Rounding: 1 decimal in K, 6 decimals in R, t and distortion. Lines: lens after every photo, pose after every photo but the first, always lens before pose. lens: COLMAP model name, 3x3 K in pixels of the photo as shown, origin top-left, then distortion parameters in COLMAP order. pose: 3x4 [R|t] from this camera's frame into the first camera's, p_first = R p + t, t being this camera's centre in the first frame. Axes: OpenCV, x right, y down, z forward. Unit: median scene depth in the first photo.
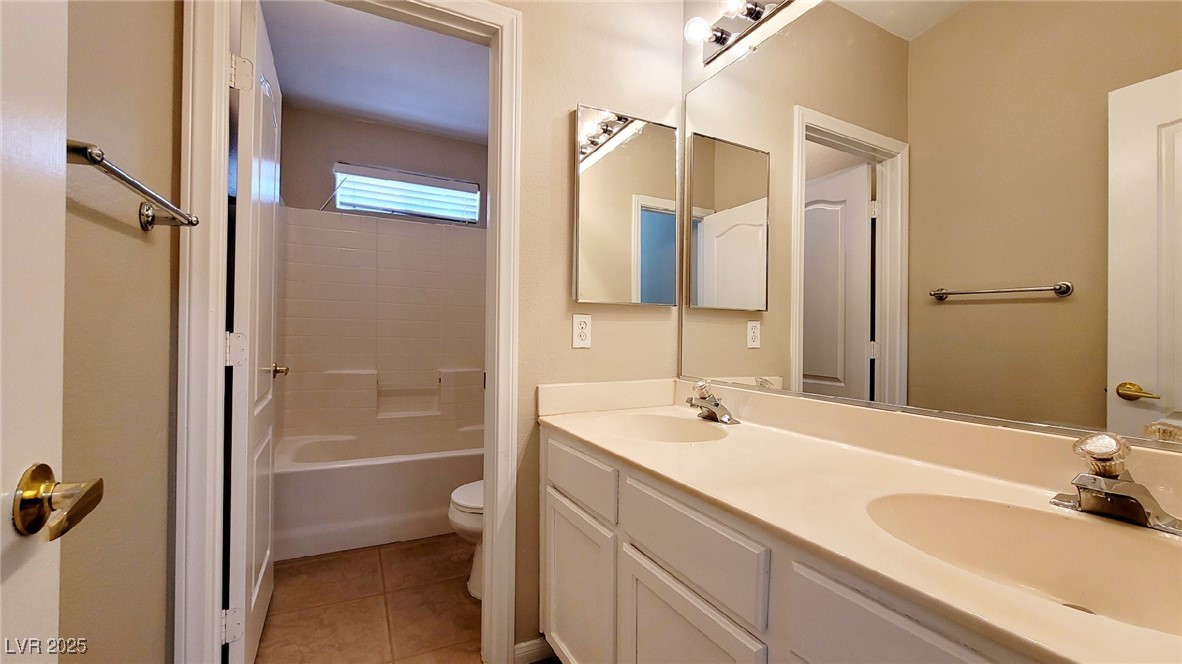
lens RADIAL K [[486.9, 0, 584.2], [0, 486.9, 335.4], [0, 0, 1]] dist [-0.000805, 0.000167]
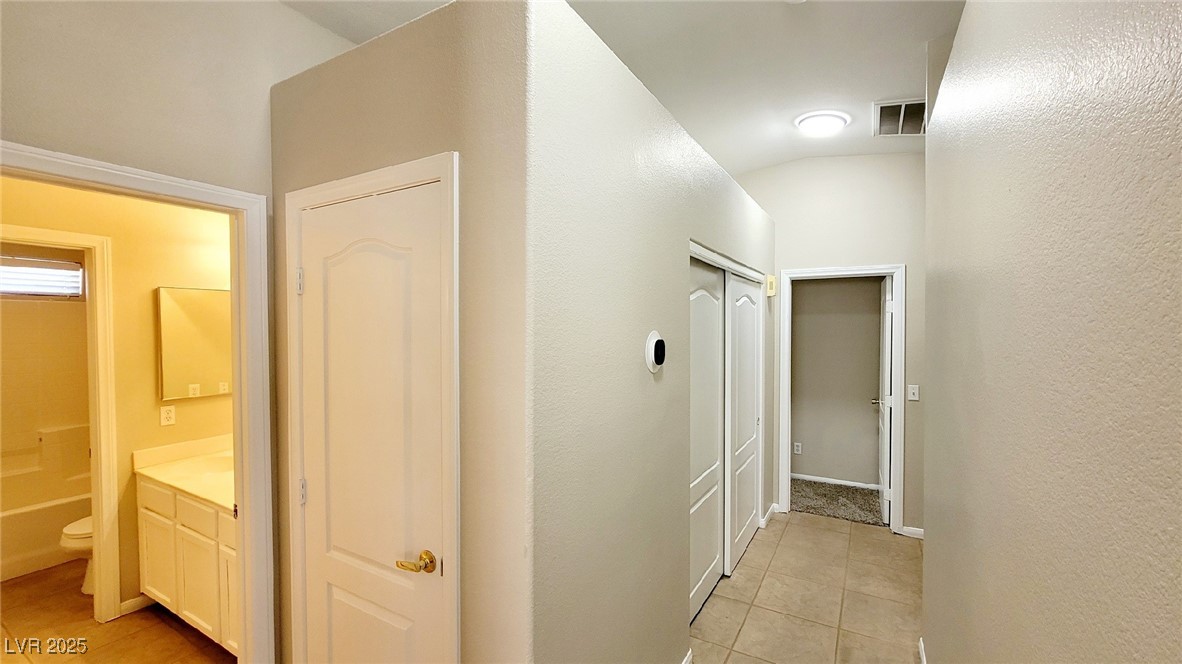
lens RADIAL K [[483.0, 0, 589.9], [0, 483.0, 334.8], [0, 0, 1]] dist [-0.000713, 0.000241]
pose [[0.833127, -0.026946, 0.552424, 0.300597], [0.015016, 0.999546, 0.026109, -0.312100], [-0.552877, -0.013456, 0.833154, -1.237397]]
